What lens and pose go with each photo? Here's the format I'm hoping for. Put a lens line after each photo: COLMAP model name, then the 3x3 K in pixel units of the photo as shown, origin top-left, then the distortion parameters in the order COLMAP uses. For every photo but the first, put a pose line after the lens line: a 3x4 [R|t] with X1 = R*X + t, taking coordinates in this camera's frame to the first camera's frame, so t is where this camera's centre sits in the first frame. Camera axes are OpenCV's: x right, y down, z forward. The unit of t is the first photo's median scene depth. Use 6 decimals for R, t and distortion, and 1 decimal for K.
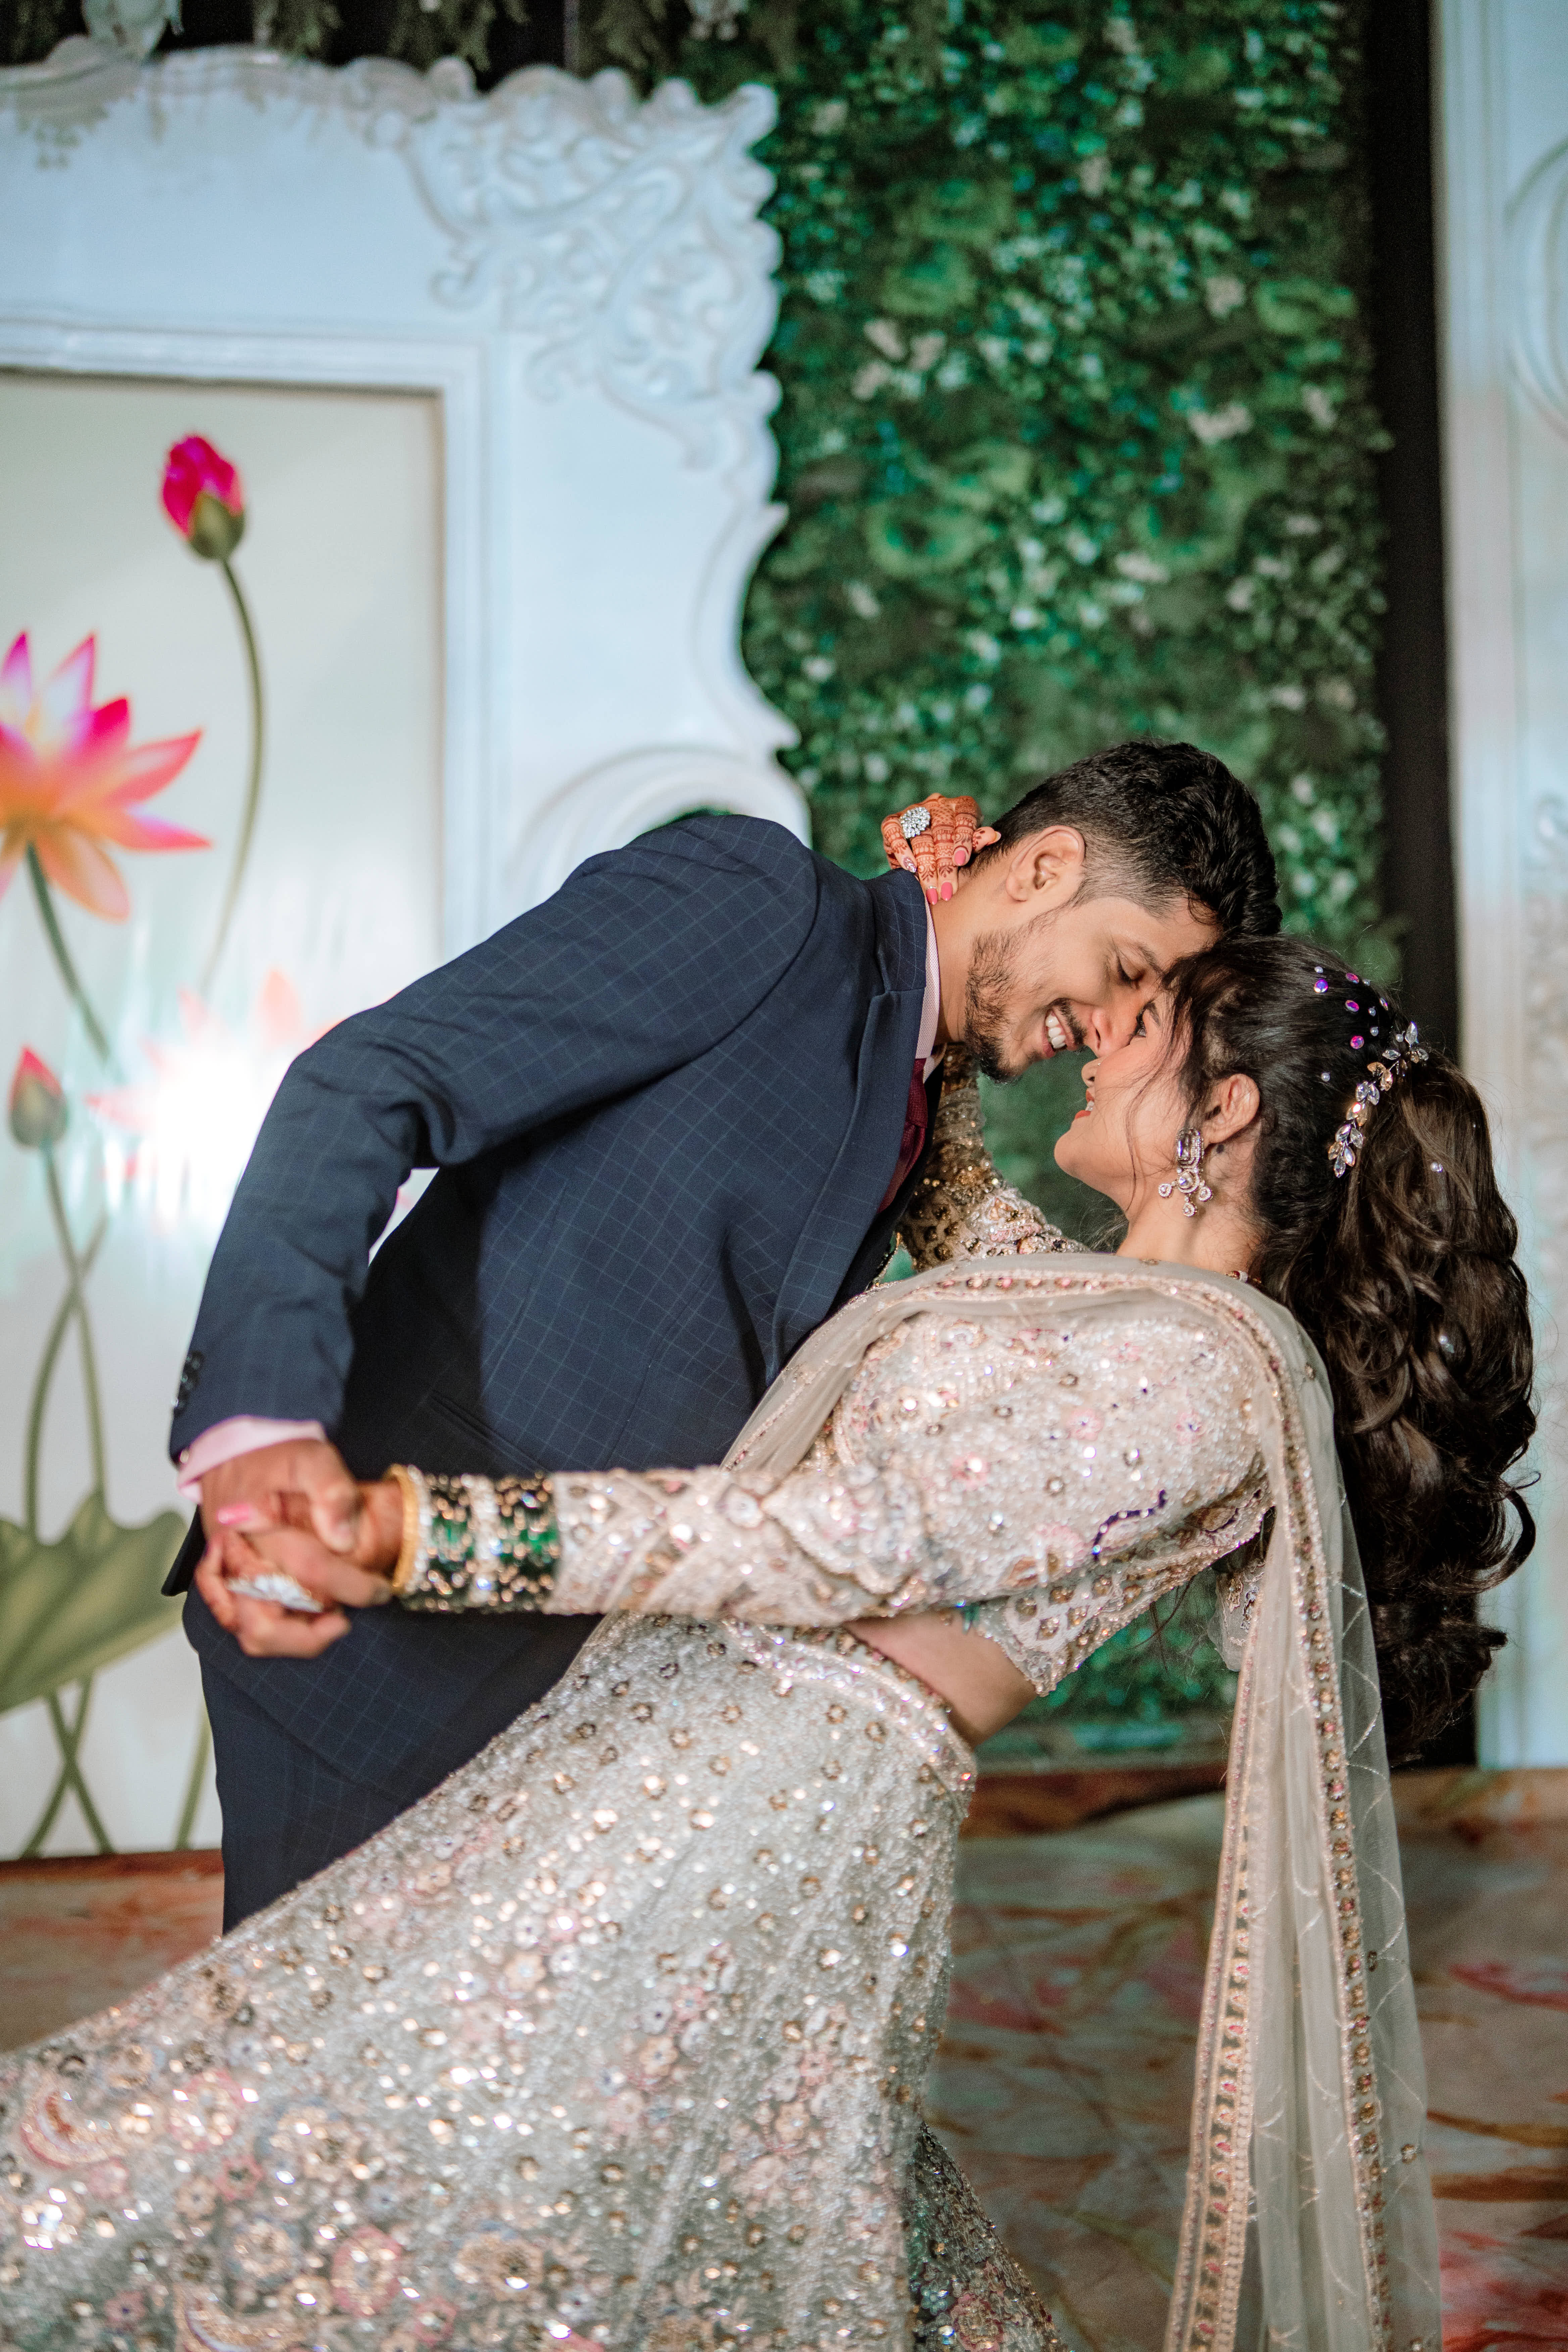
lens RADIAL K [[2356.6, 0, 834.9], [0, 2356.6, 1183.5], [0, 0, 1]] dist [-0.154089, 0.207835]
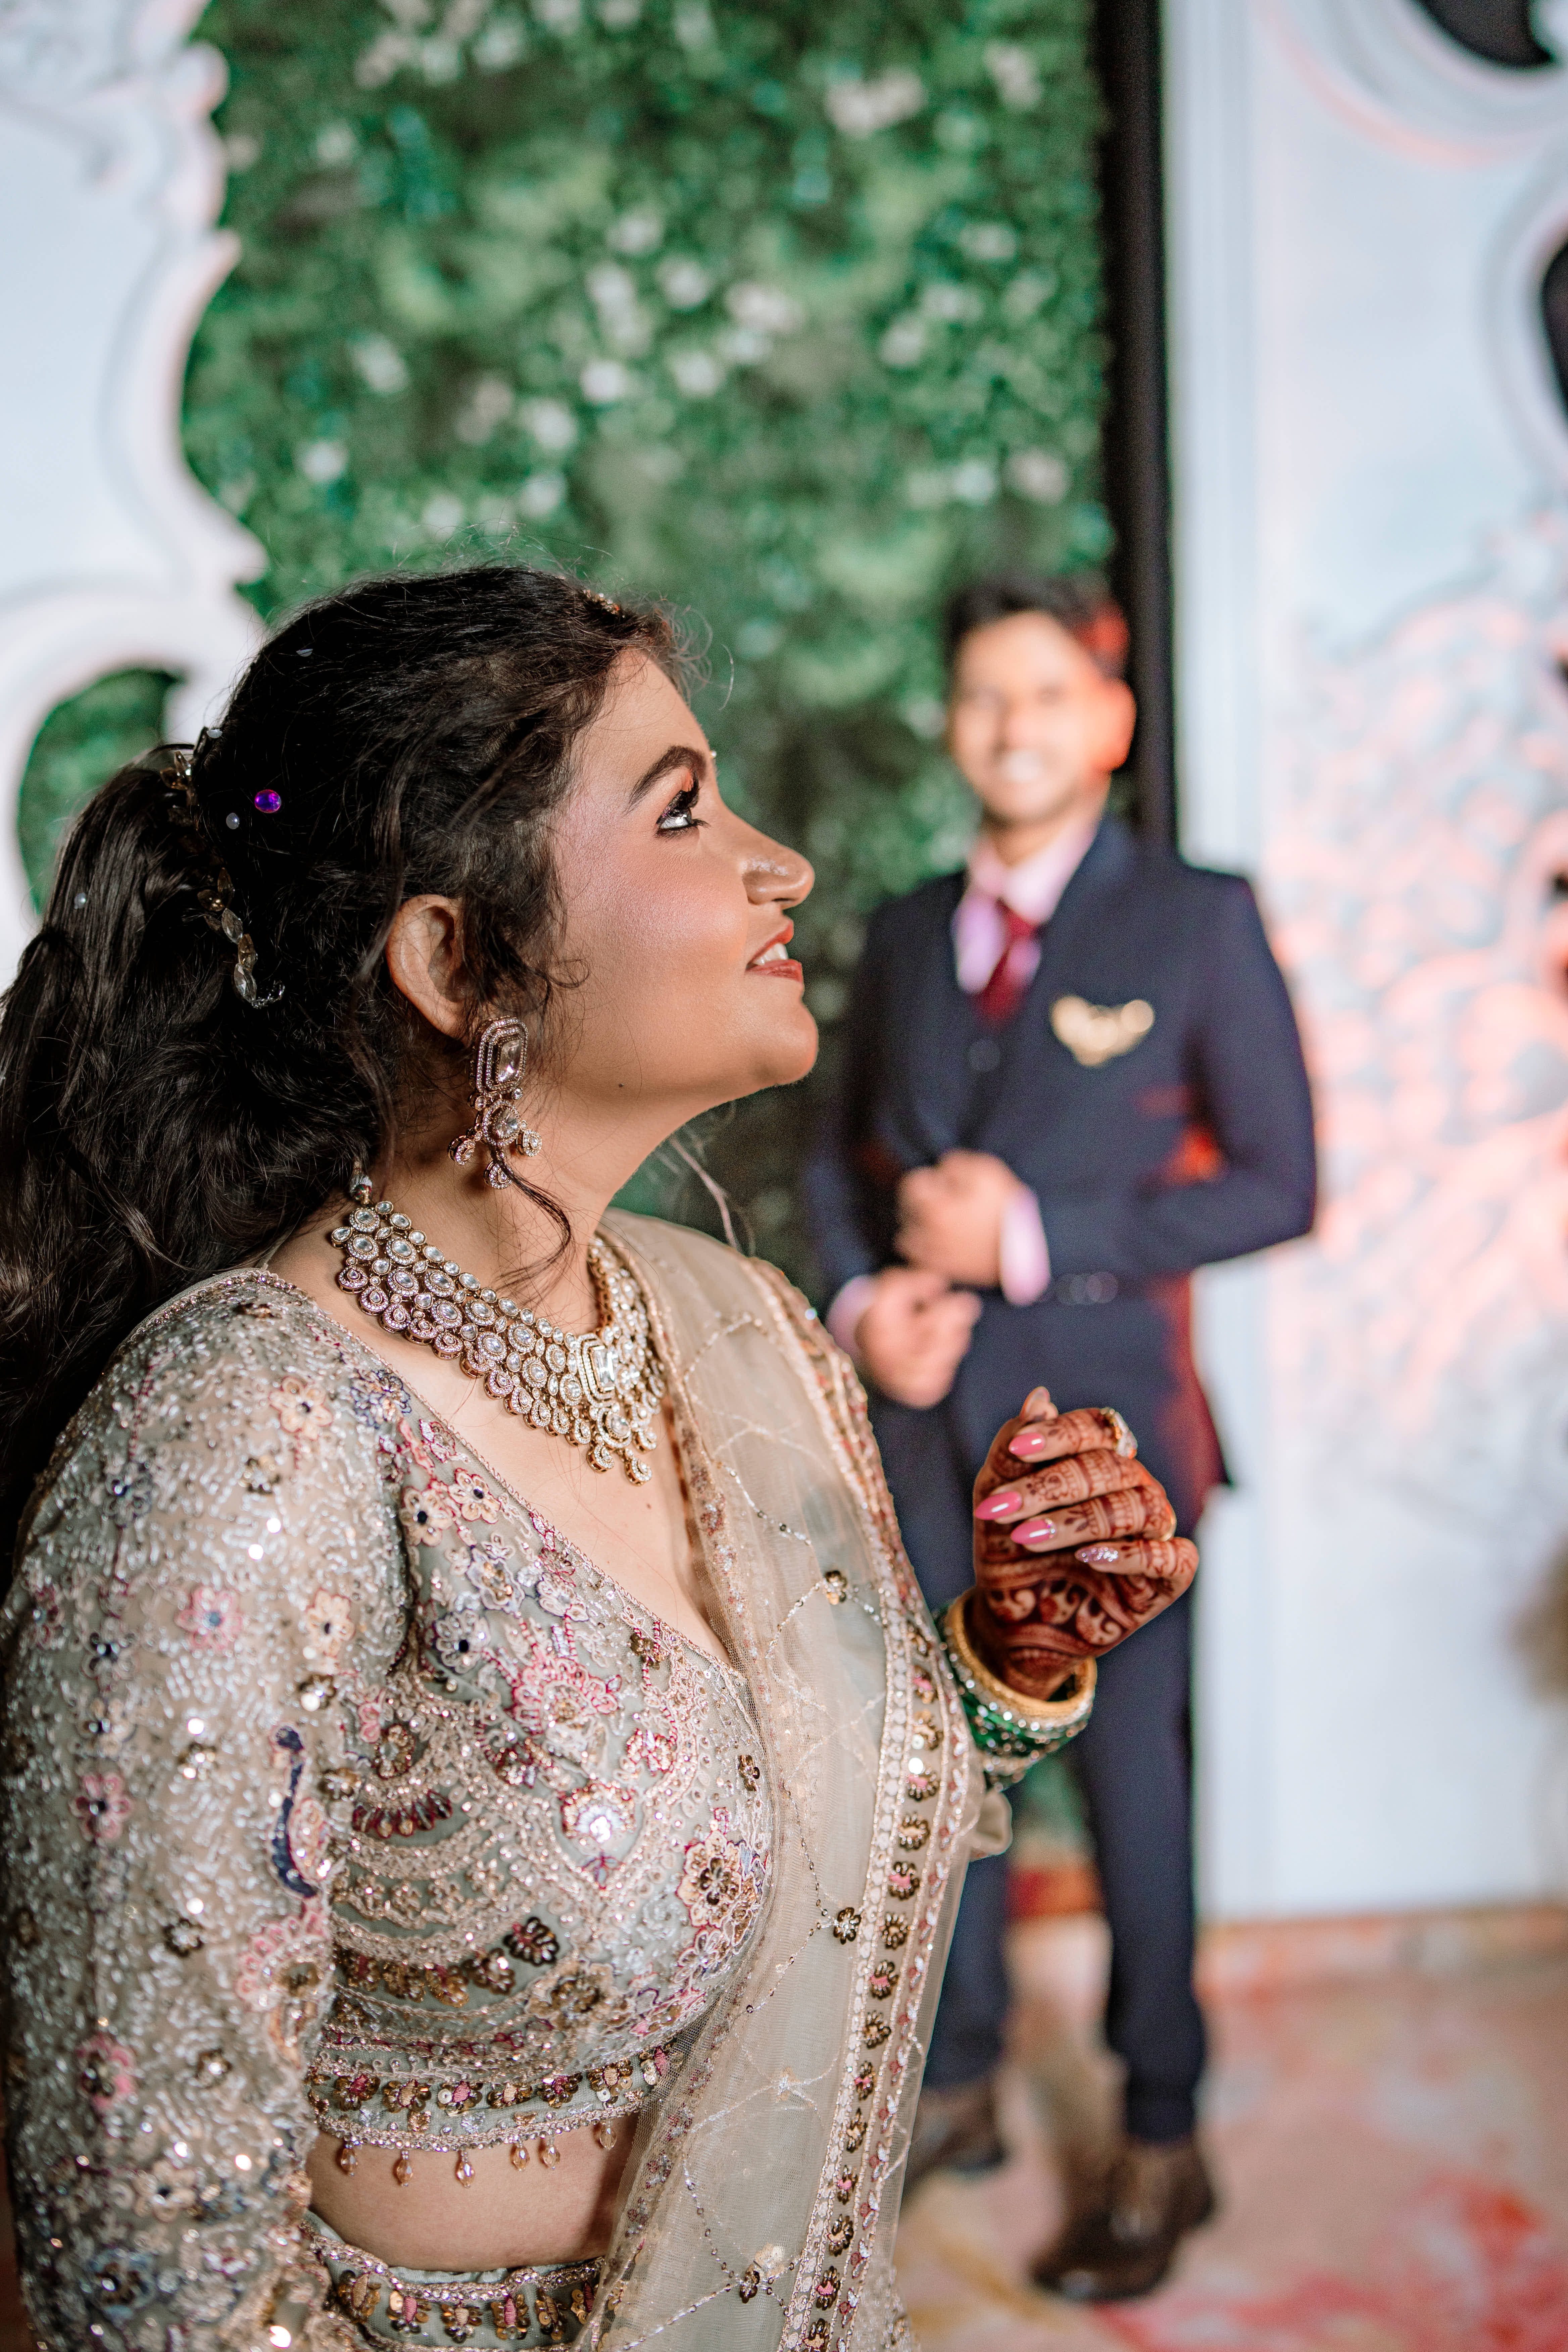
lens RADIAL K [[2302.5, 0, 784.0], [0, 2302.5, 1176.0], [0, 0, 1]] dist [-0.156280, 0.188061]
pose [[0.999636, -0.010377, -0.024911, 0.156796], [0.012975, 0.994228, 0.106502, -0.070198], [0.023662, -0.106786, 0.994000, 0.271449]]
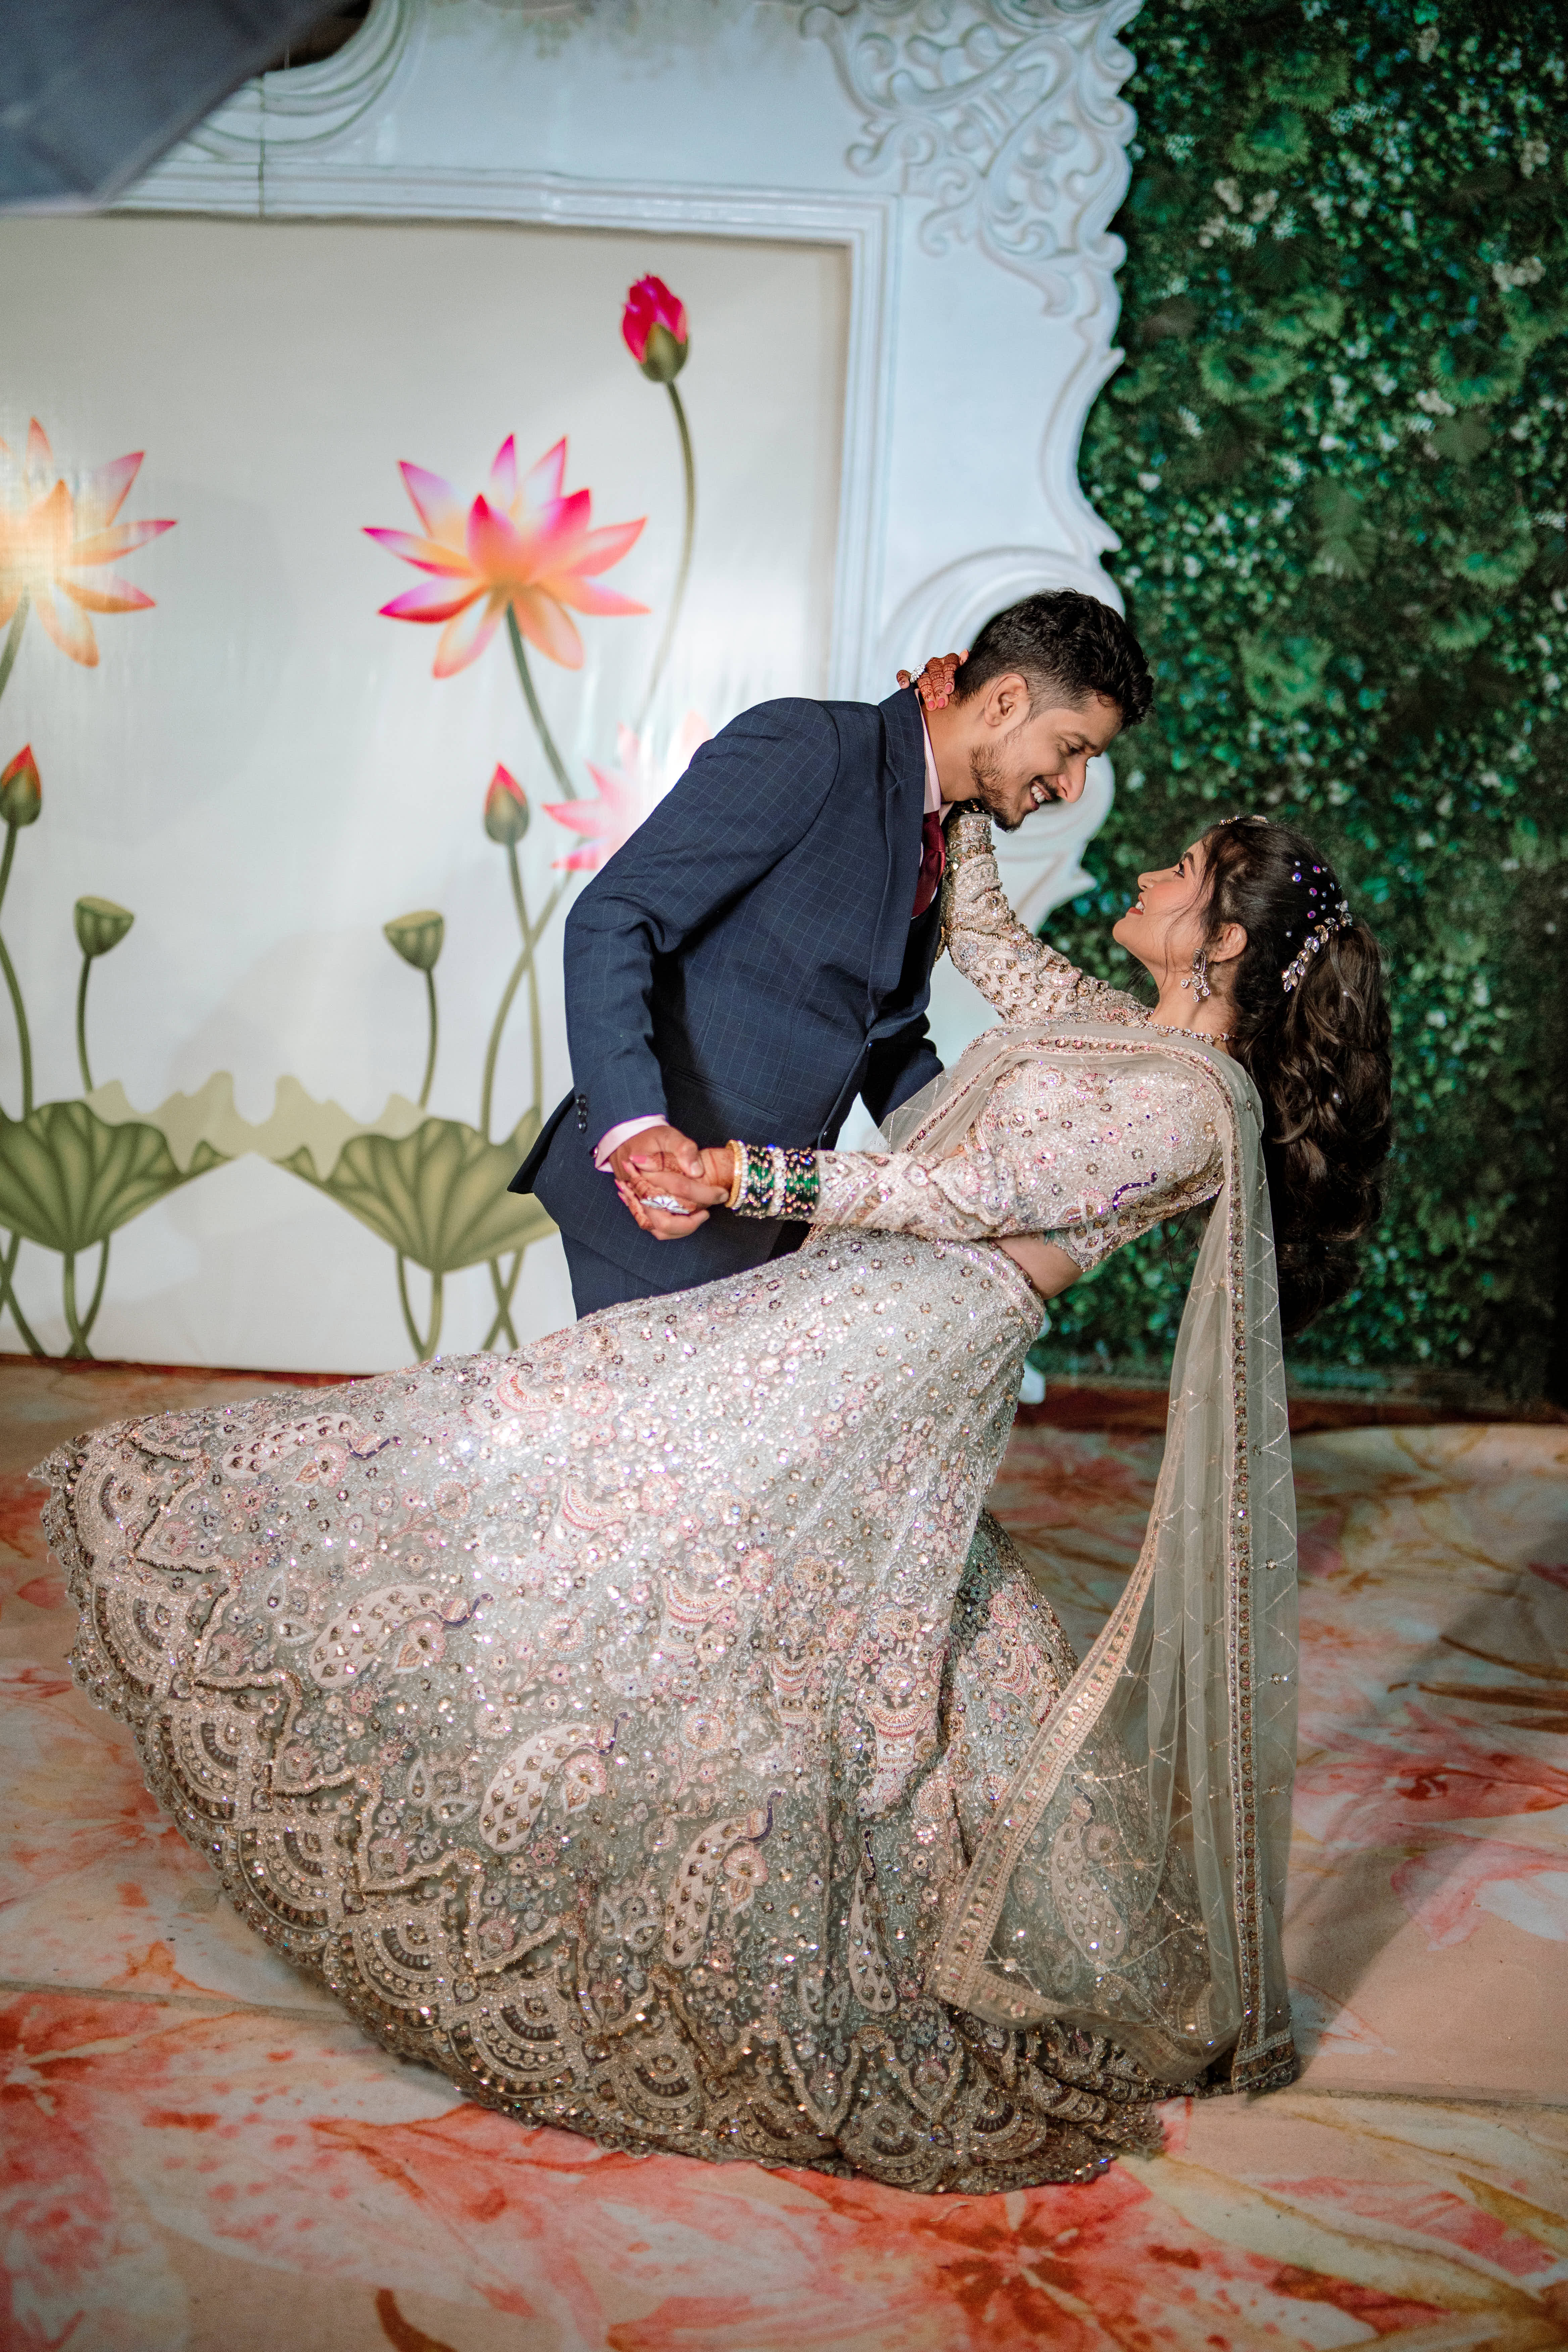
lens RADIAL K [[2302.5, 0, 784.0], [0, 2302.5, 1176.0], [0, 0, 1]] dist [-0.156280, 0.188061]
pose [[0.979153, 0.090227, -0.181985, 0.053748], [-0.063015, 0.986655, 0.150135, -0.030809], [0.193103, -0.135538, 0.971772, -0.218304]]
